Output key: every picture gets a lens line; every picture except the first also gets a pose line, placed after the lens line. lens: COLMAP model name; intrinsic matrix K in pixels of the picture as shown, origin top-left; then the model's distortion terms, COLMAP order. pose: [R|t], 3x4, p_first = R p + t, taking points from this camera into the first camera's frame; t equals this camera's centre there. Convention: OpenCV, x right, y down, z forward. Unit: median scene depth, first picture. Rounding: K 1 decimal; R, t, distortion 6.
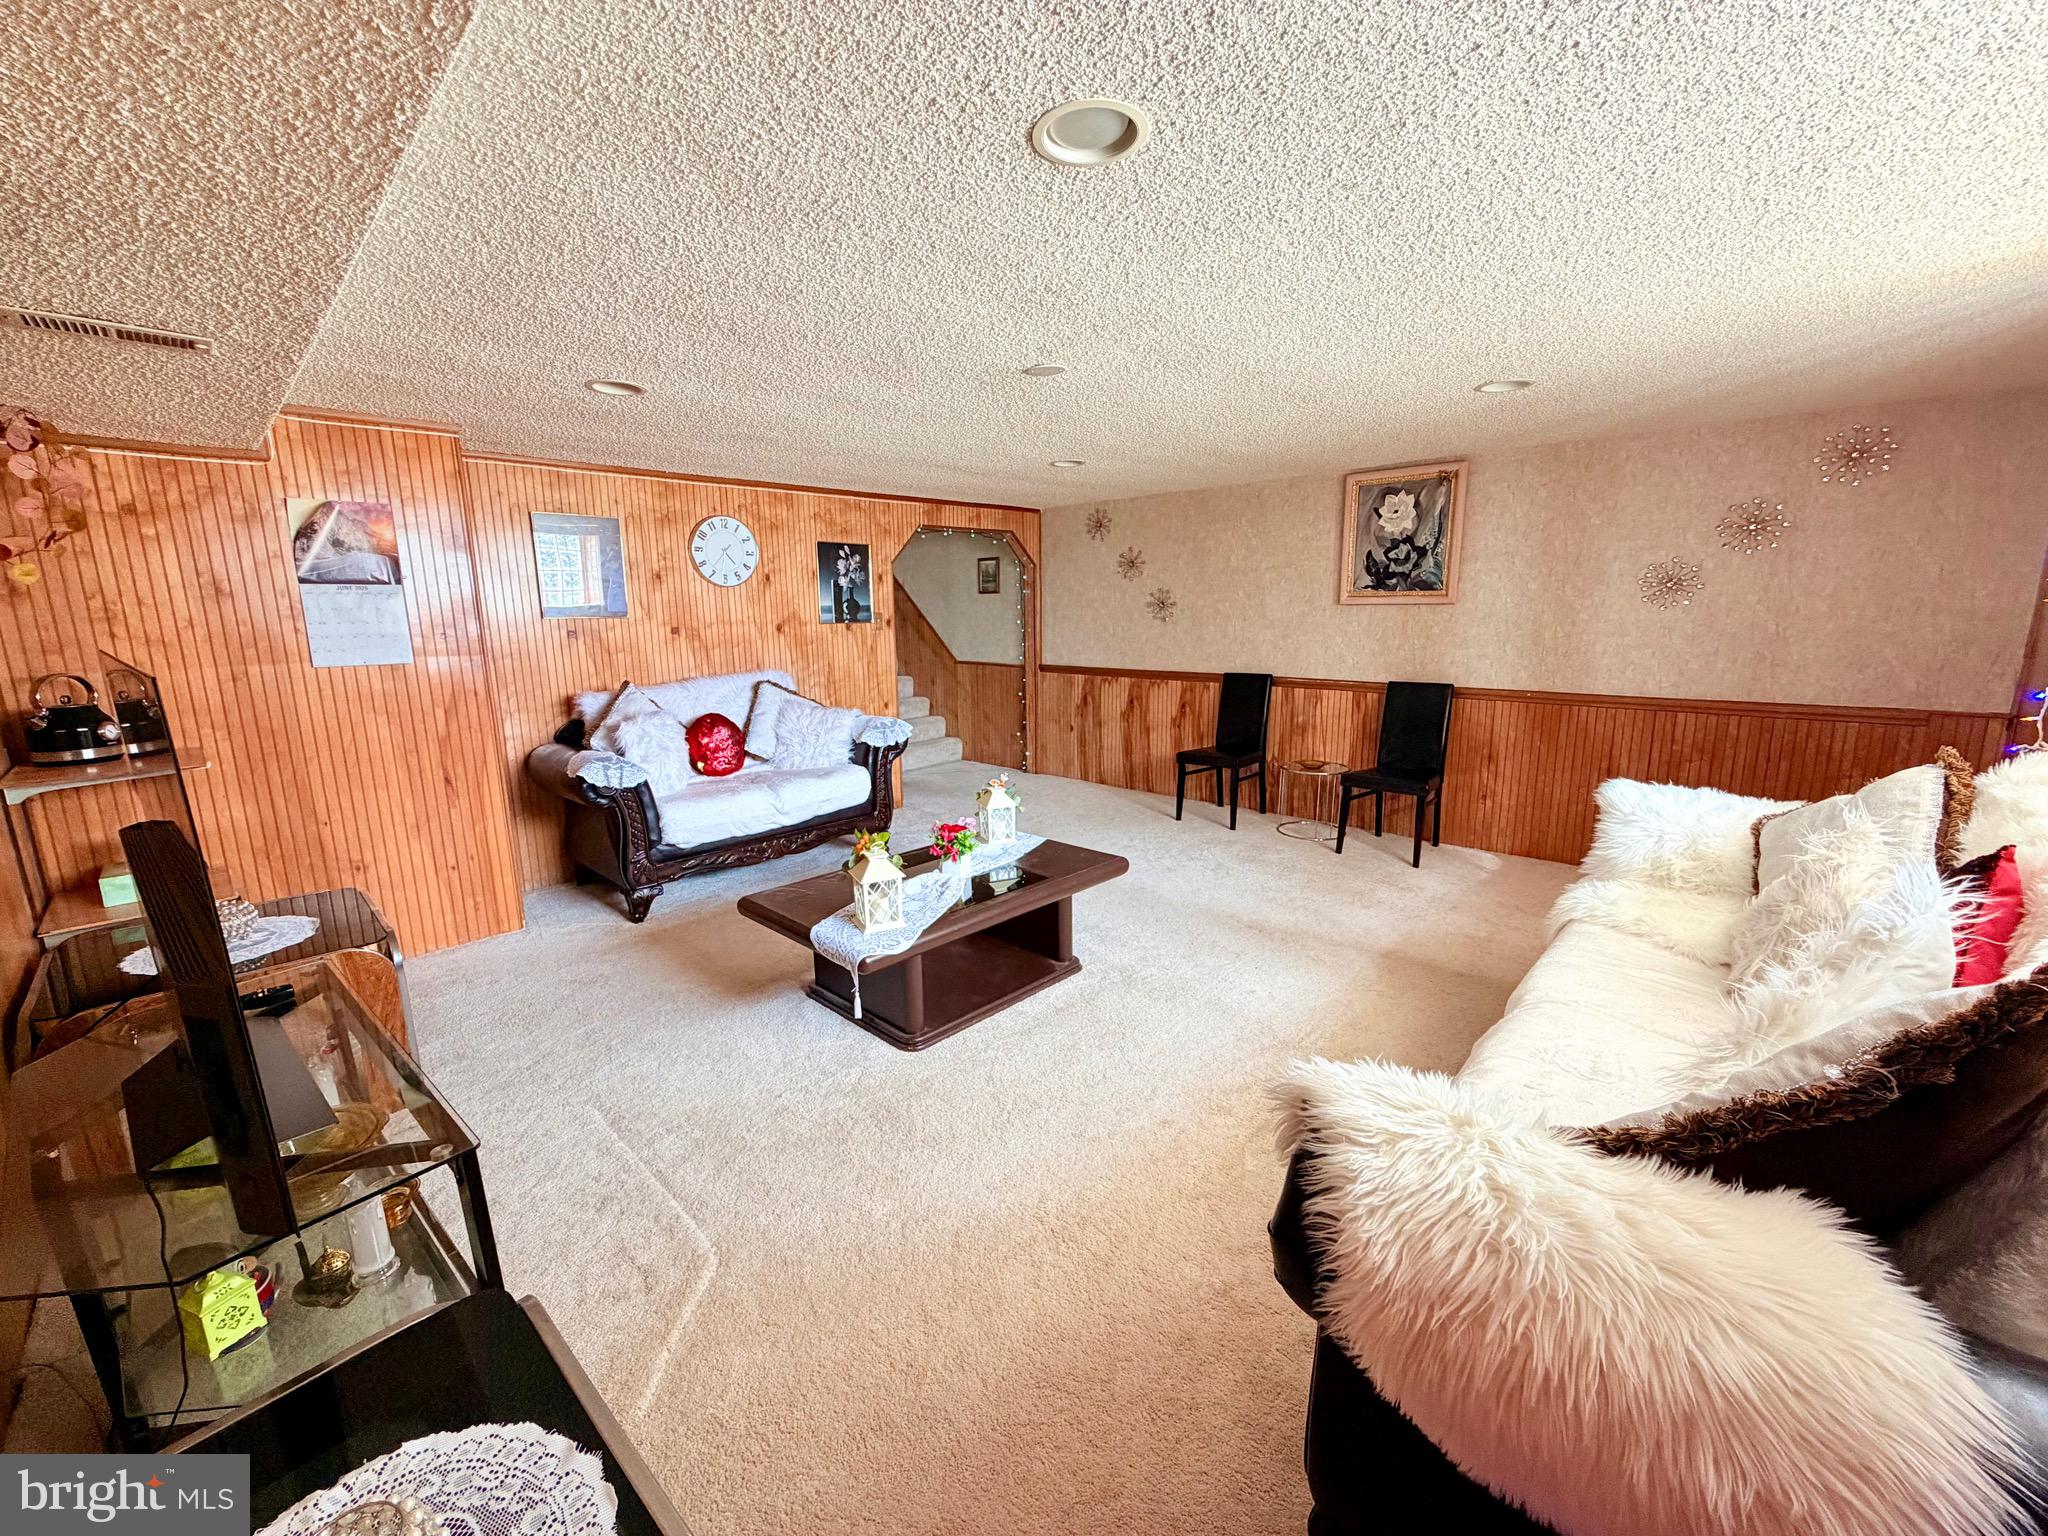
lens RADIAL K [[813.3, 0, 1022.0], [0, 813.3, 765.2], [0, 0, 1]] dist [0.003089, 0.000099]
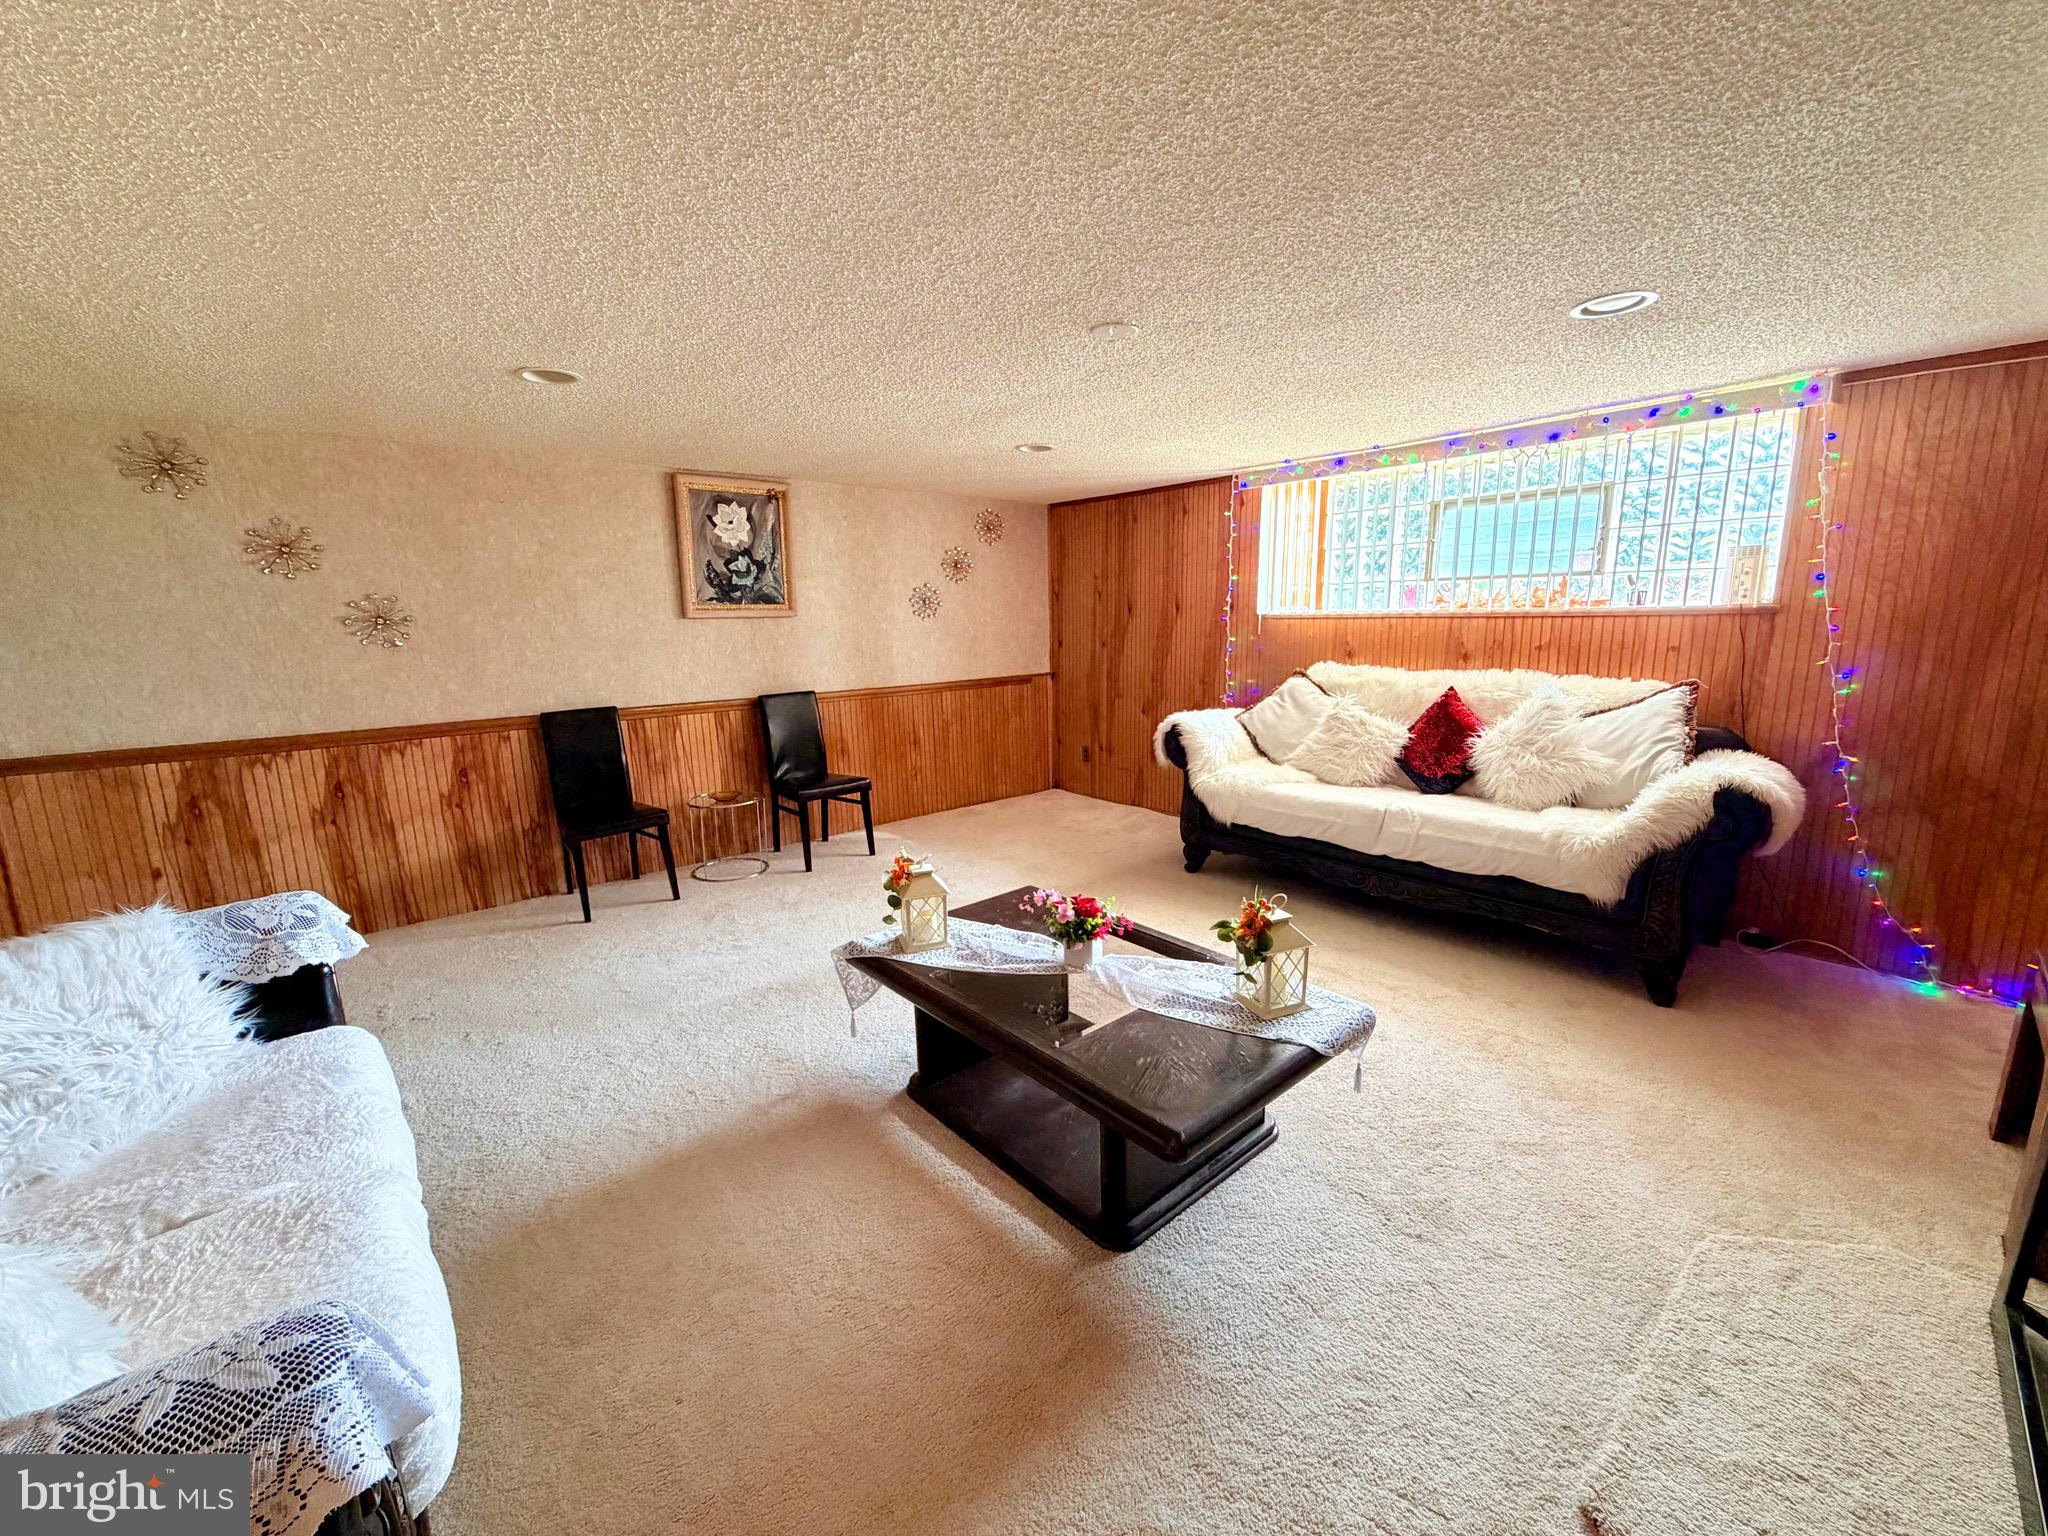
lens RADIAL K [[813.3, 0, 1013.5], [0, 813.3, 772.0], [0, 0, 1]] dist [0.003089, 0.000099]
pose [[0.102175, -0.175514, 0.979160, -0.498011], [0.211670, 0.965606, 0.150997, -0.097575], [-0.971986, 0.191831, 0.135812, 0.587023]]
